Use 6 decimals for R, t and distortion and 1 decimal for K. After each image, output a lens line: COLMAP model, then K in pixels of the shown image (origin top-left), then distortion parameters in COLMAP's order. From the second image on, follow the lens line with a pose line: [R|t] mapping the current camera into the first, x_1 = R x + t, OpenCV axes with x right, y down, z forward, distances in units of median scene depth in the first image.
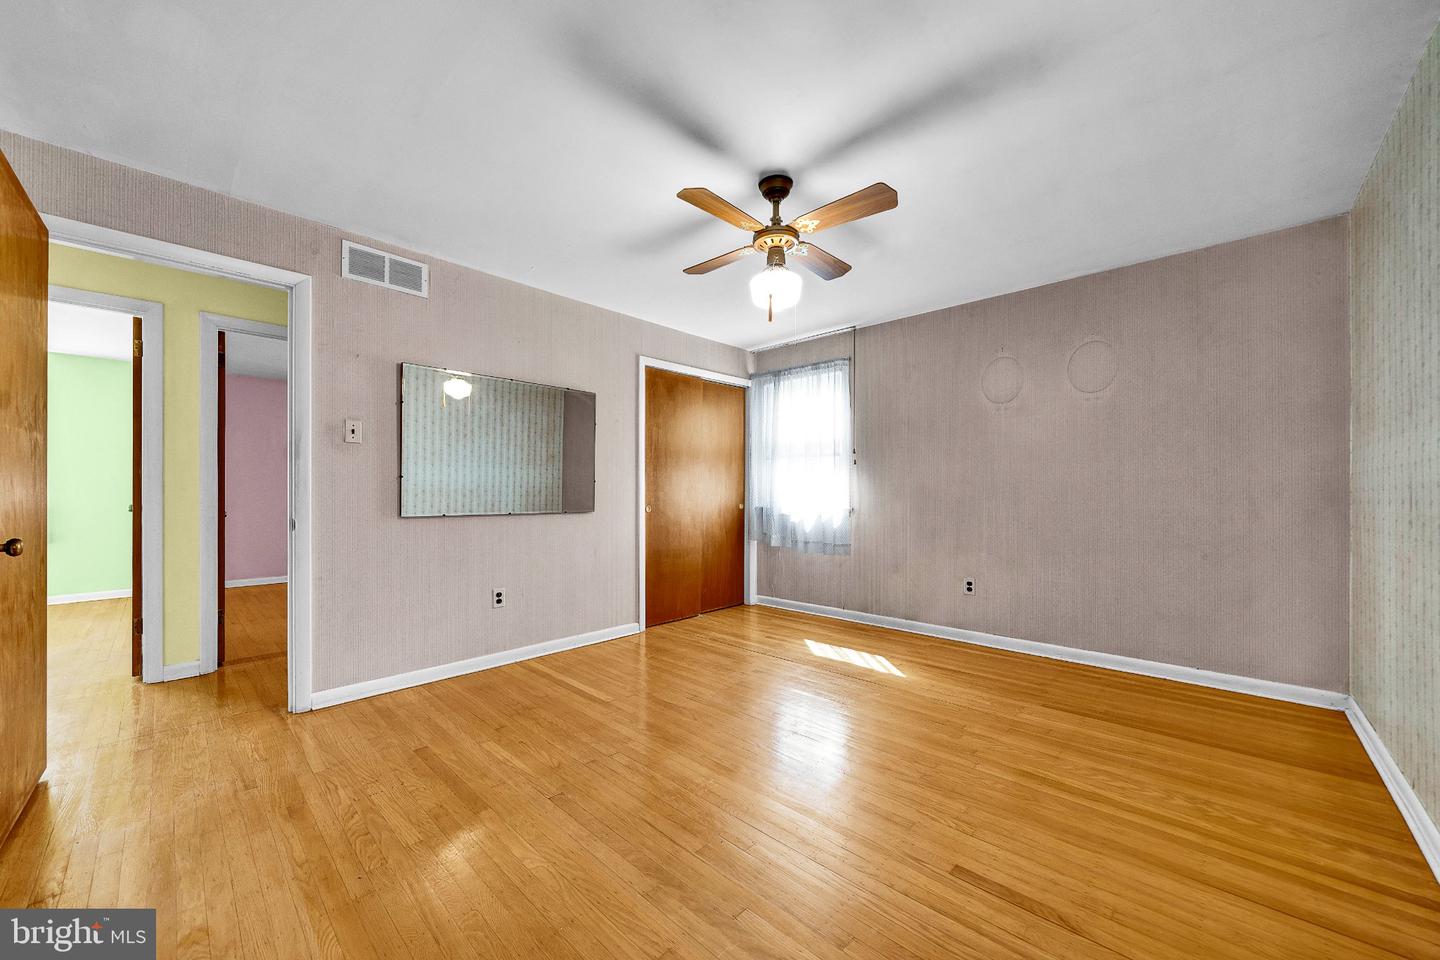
lens RADIAL K [[530.4, 0, 715.3], [0, 530.4, 493.7], [0, 0, 1]] dist [-0.001721, -0.000103]
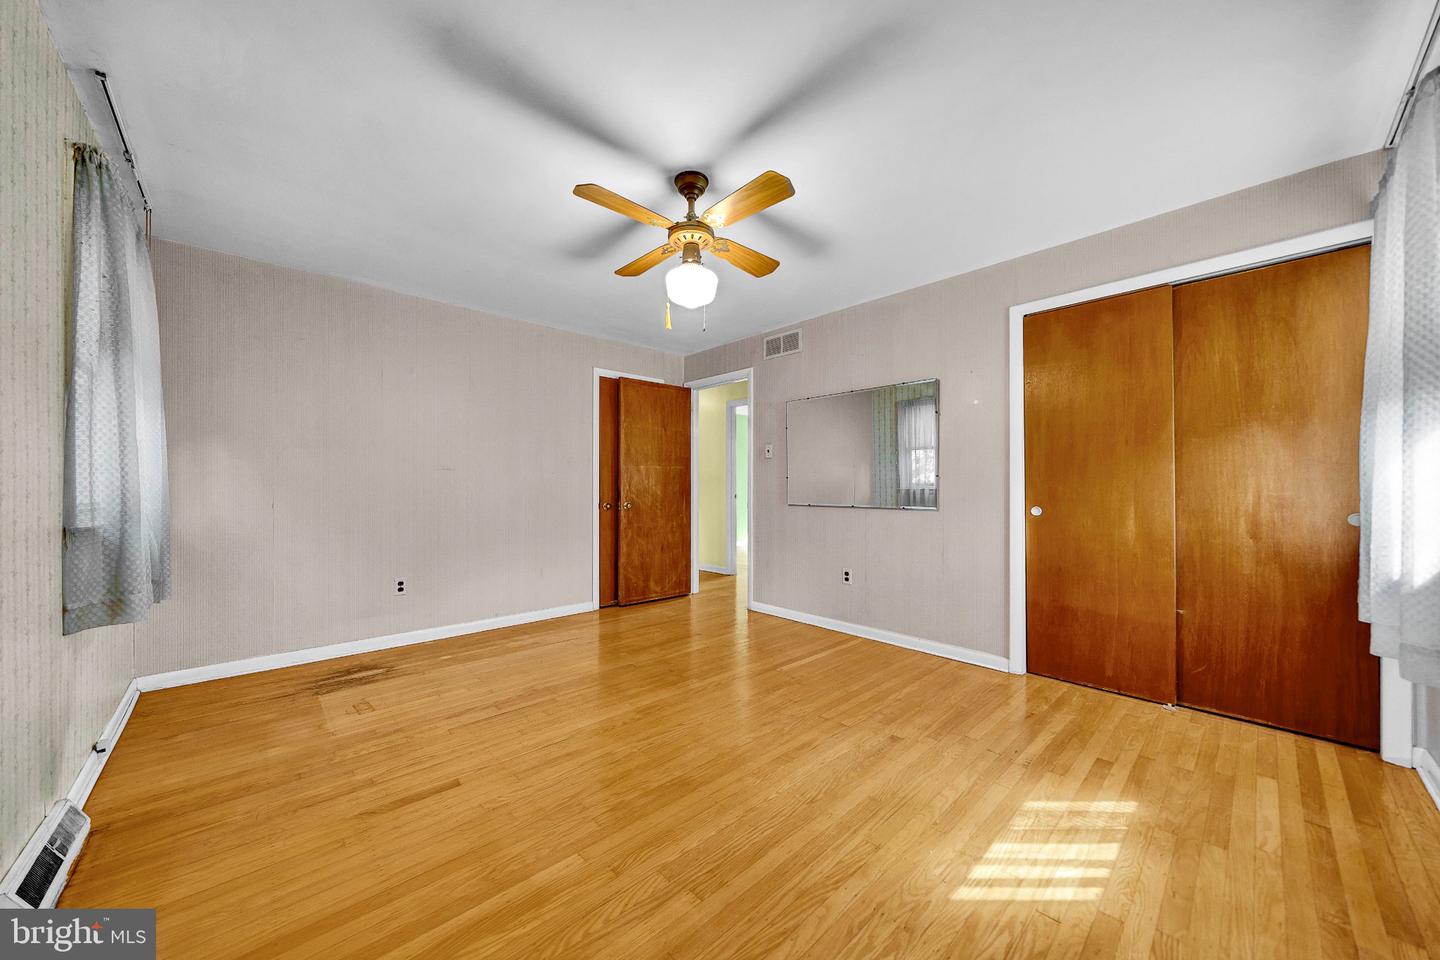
lens RADIAL K [[504.7, 0, 717.4], [0, 504.7, 490.4], [0, 0, 1]] dist [-0.000643, -0.000041]
pose [[-0.055842, 0.004421, -0.998430, 0.835303], [-0.000700, 0.999990, 0.004467, -0.002303], [0.998439, 0.000949, -0.055839, 0.866686]]
